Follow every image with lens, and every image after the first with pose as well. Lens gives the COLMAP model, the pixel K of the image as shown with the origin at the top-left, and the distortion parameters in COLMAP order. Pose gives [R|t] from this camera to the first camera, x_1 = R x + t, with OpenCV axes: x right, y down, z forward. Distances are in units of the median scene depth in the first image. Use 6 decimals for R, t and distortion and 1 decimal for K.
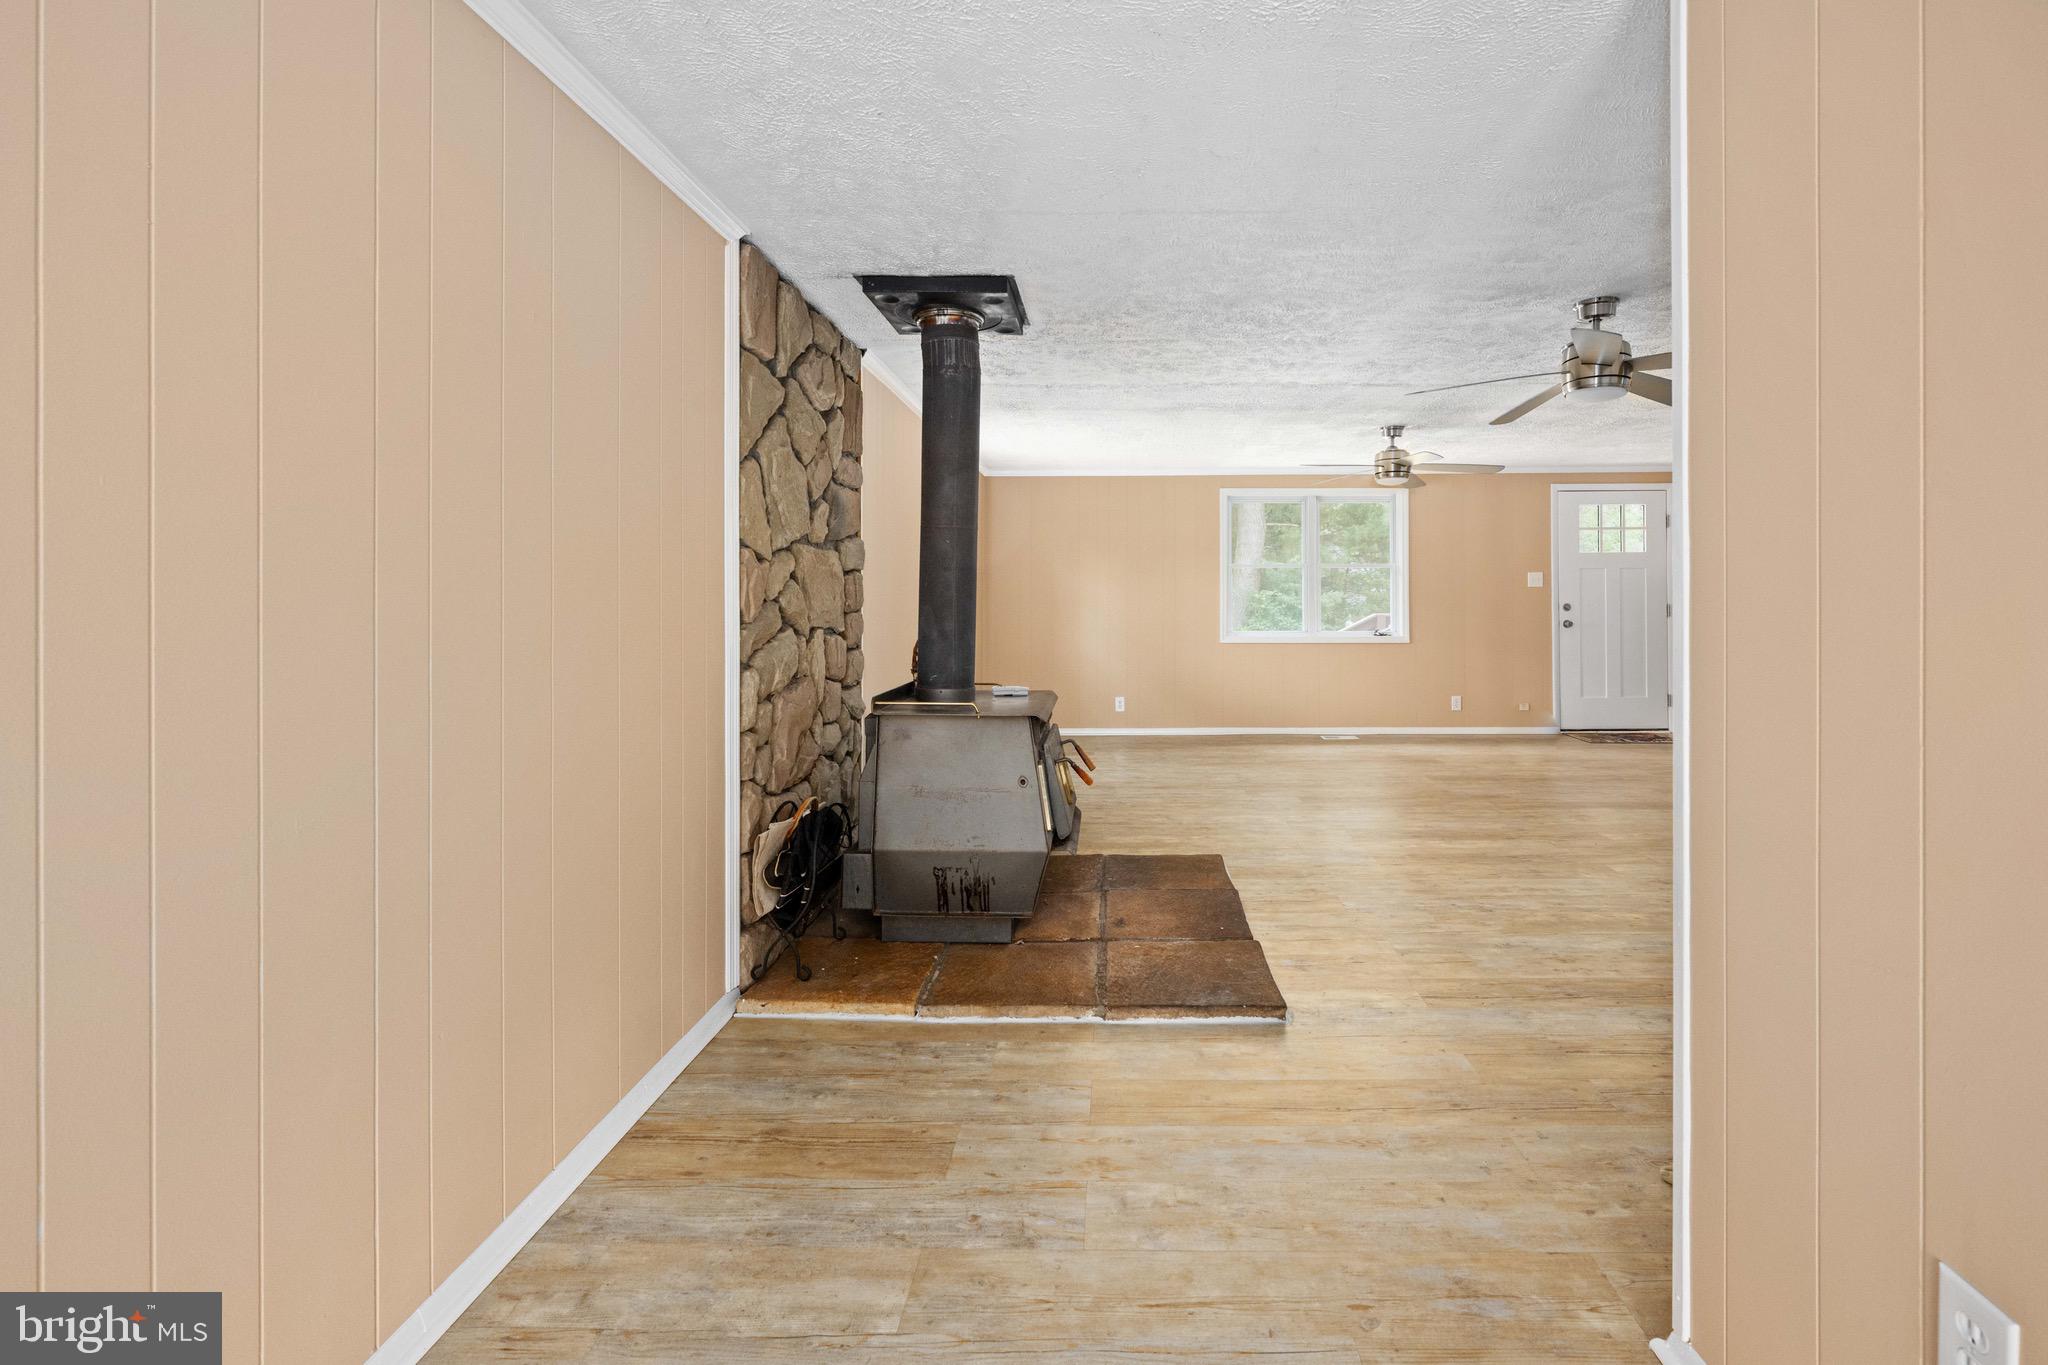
lens RADIAL K [[840.2, 0, 1111.8], [0, 840.2, 592.0], [0, 0, 1]] dist [-0.001145, 0.000746]
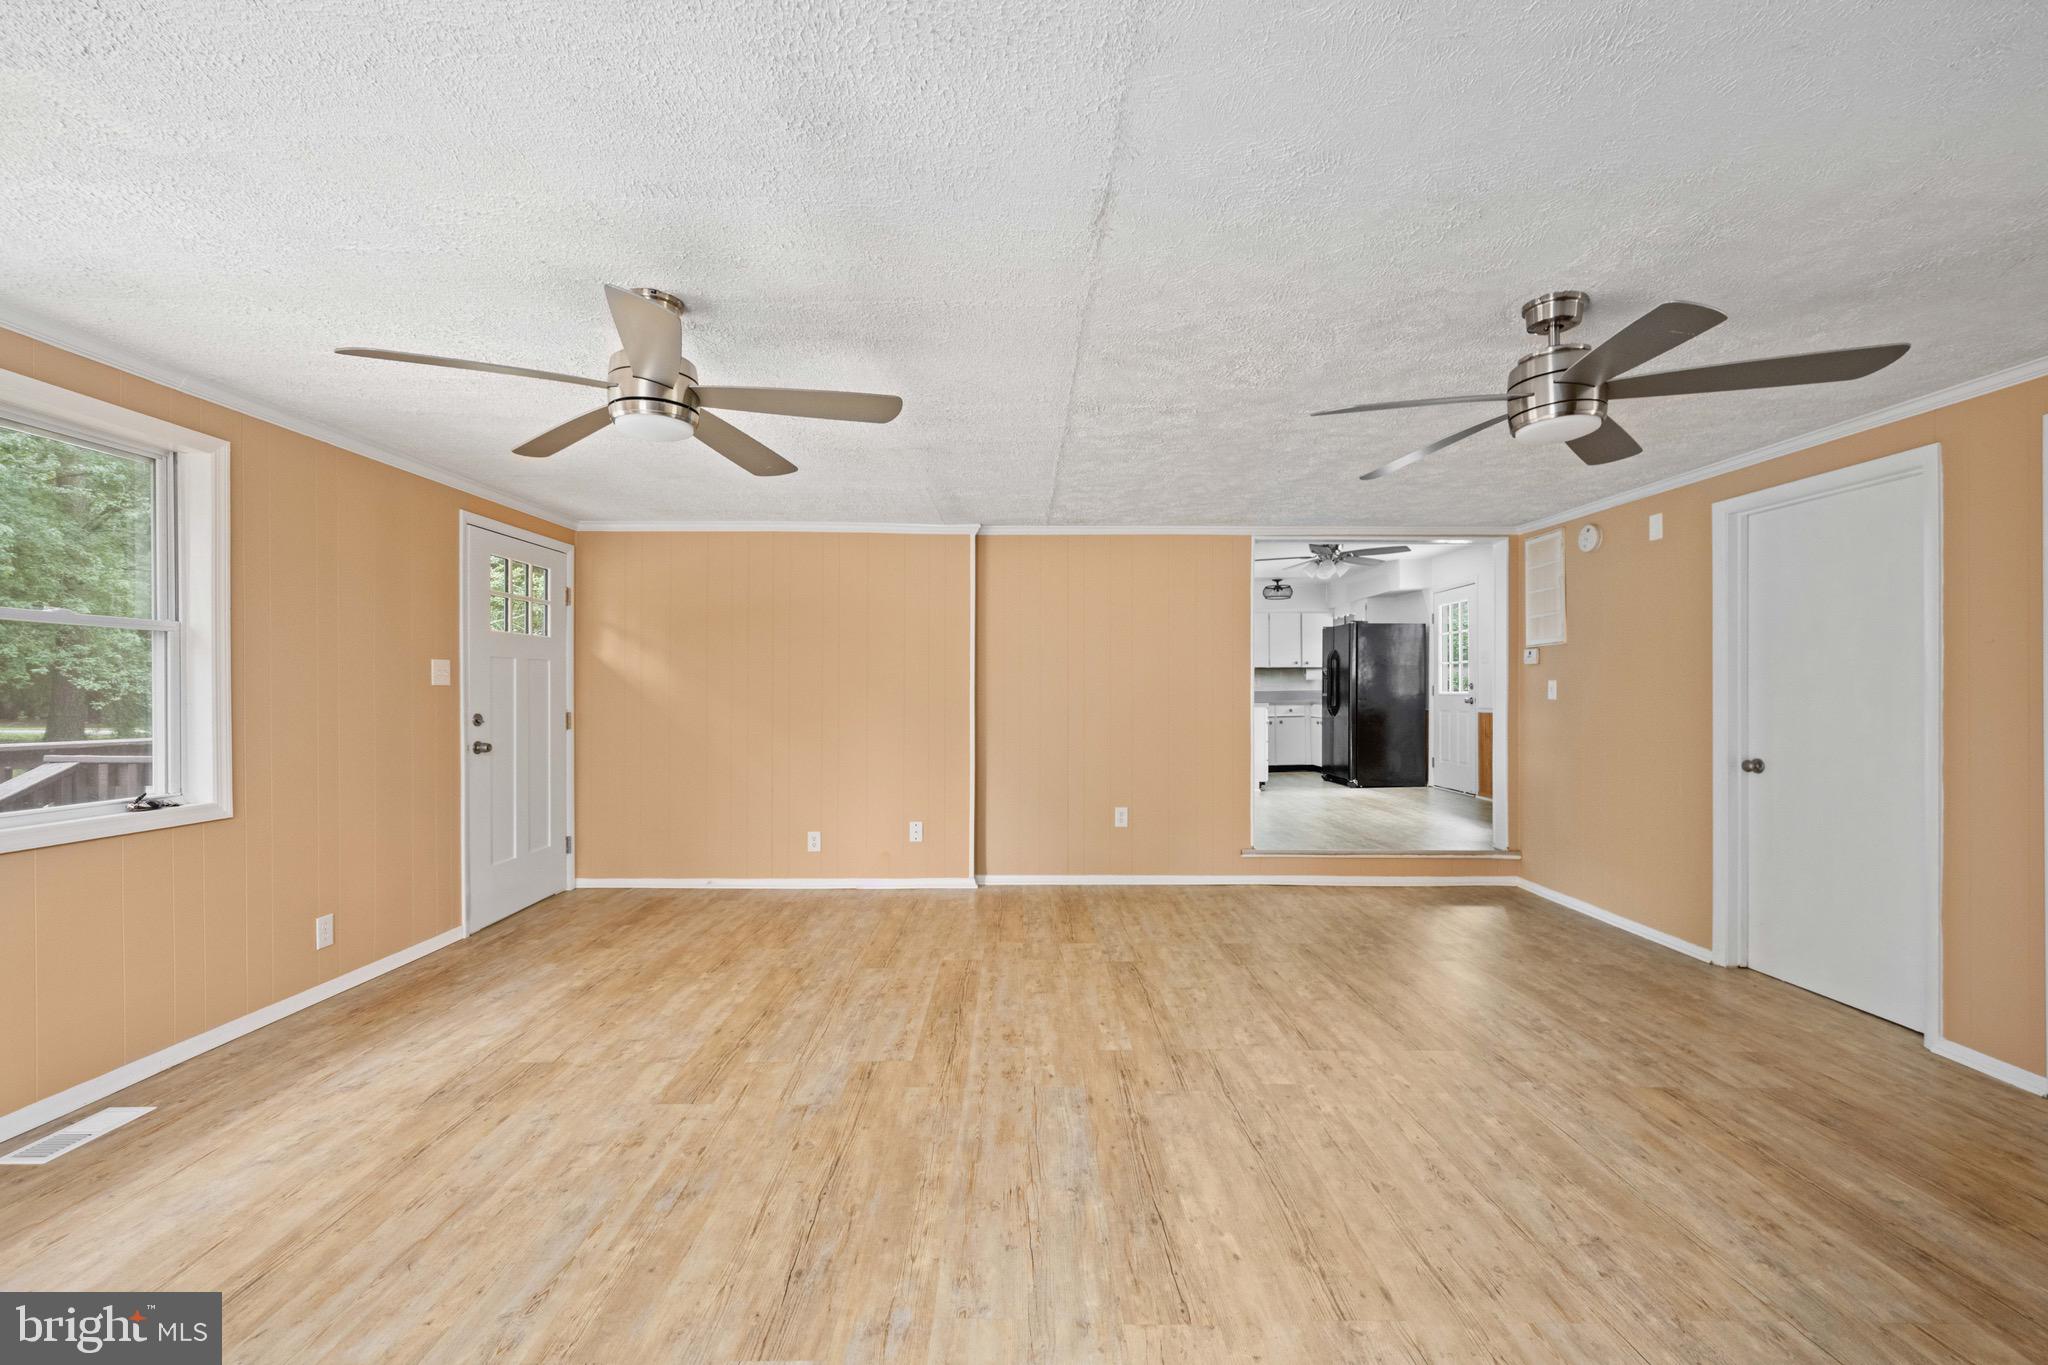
lens RADIAL K [[840.2, 0, 1004.5], [0, 840.2, 691.7], [0, 0, 1]] dist [-0.001145, 0.000746]
pose [[-0.006844, -0.001098, 0.999976, -0.146530], [-0.001771, 0.999998, 0.001086, -0.007532], [-0.999975, -0.001764, -0.006846, 1.492513]]
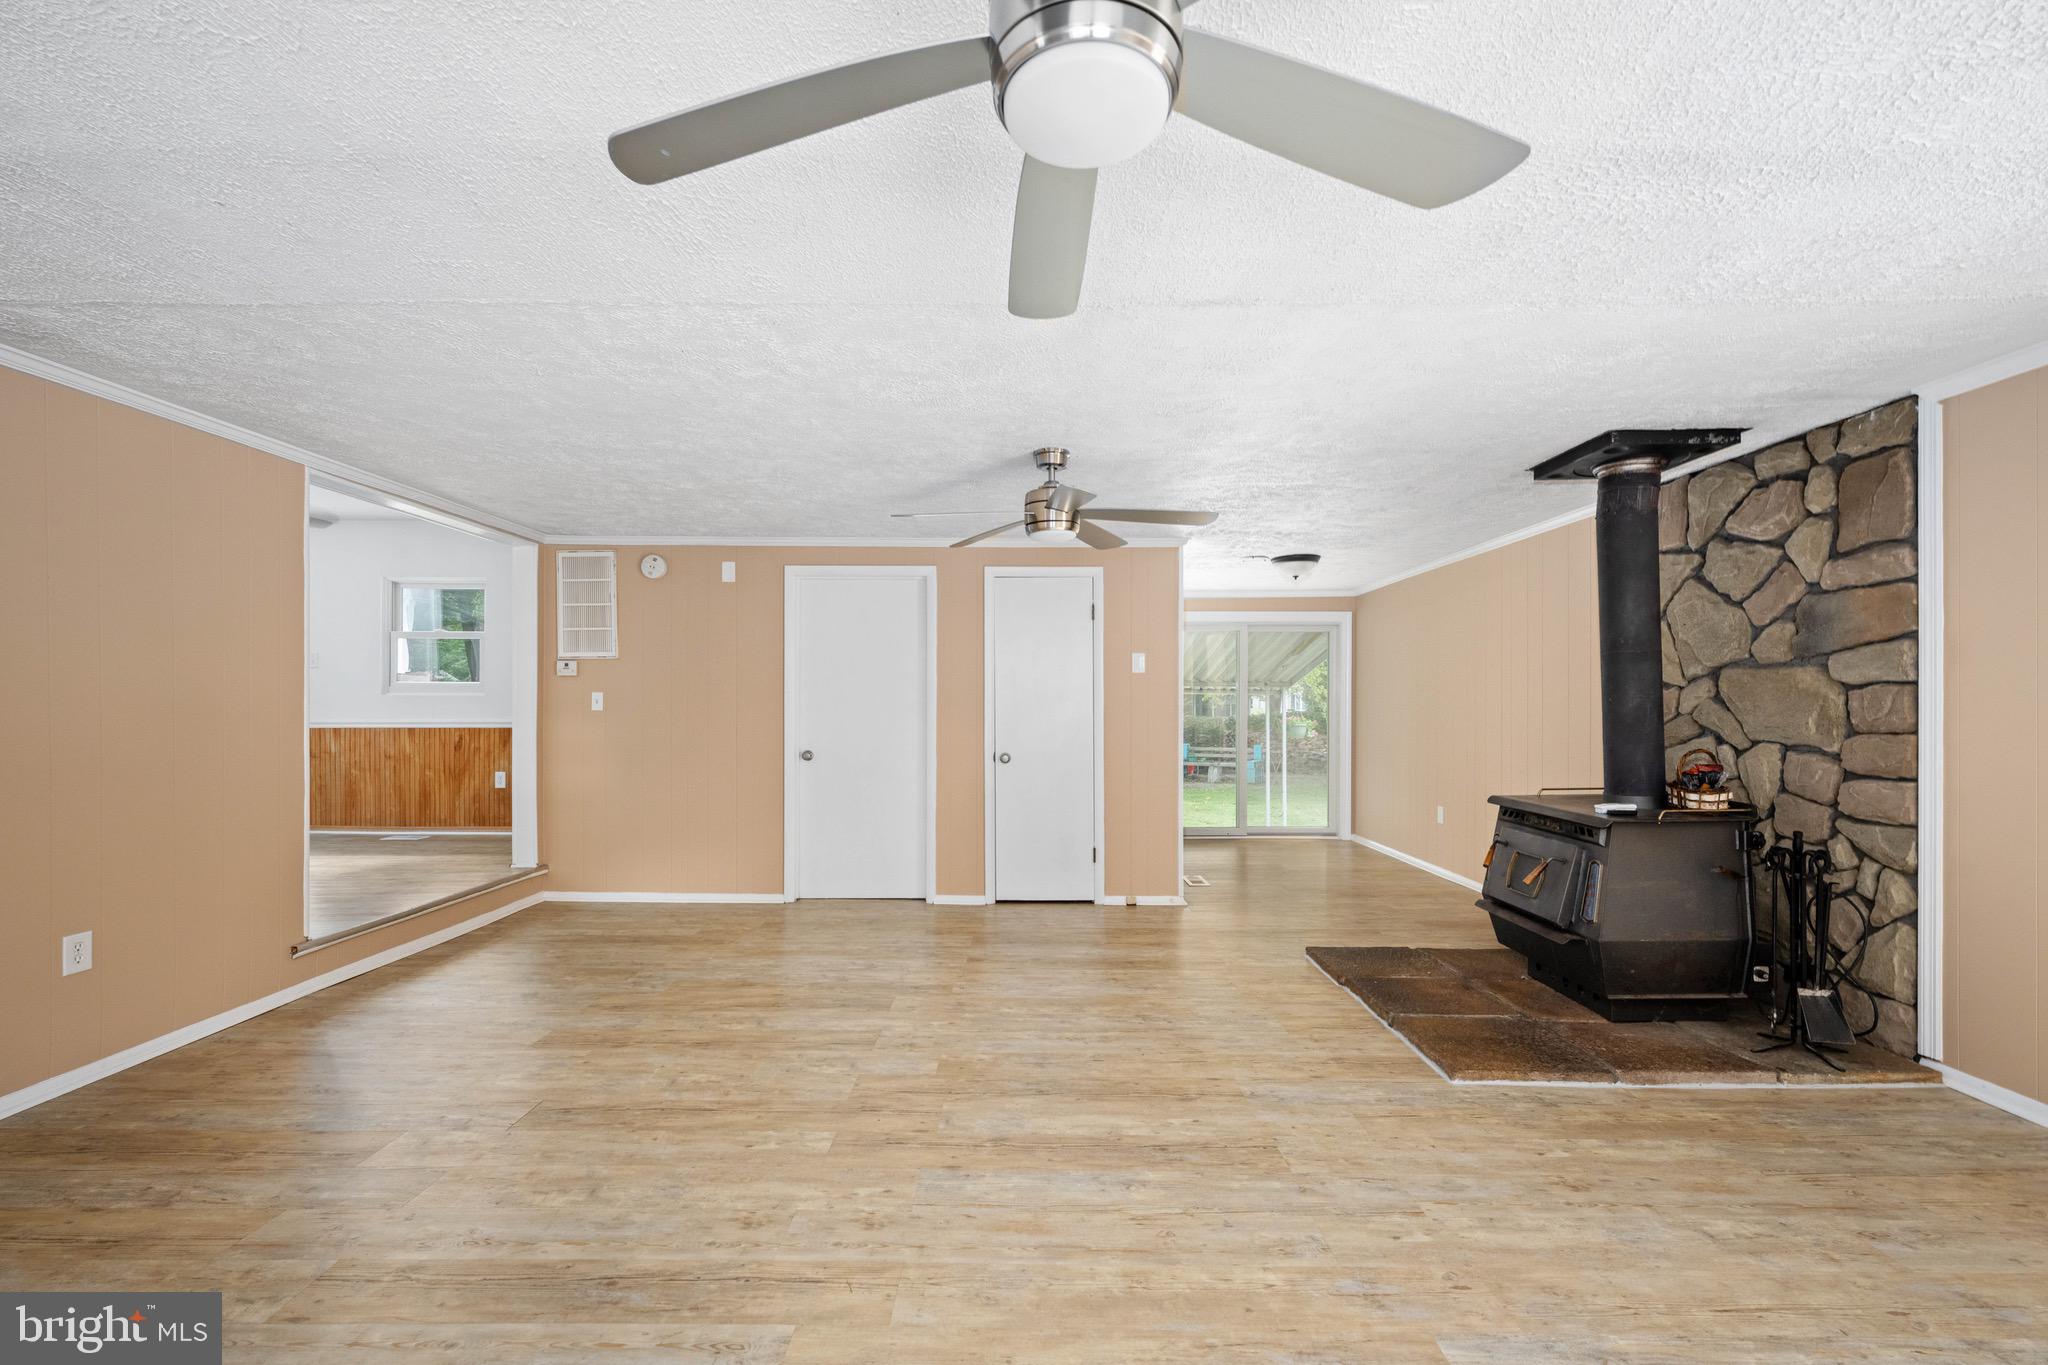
lens RADIAL K [[840.2, 0, 1033.0], [0, 840.2, 698.5], [0, 0, 1]] dist [-0.001145, 0.000746]
pose [[-0.999881, -0.001395, -0.015333, 0.625477], [-0.001286, 0.999974, -0.007076, -0.005072], [0.015342, -0.007055, -0.999857, 2.134983]]
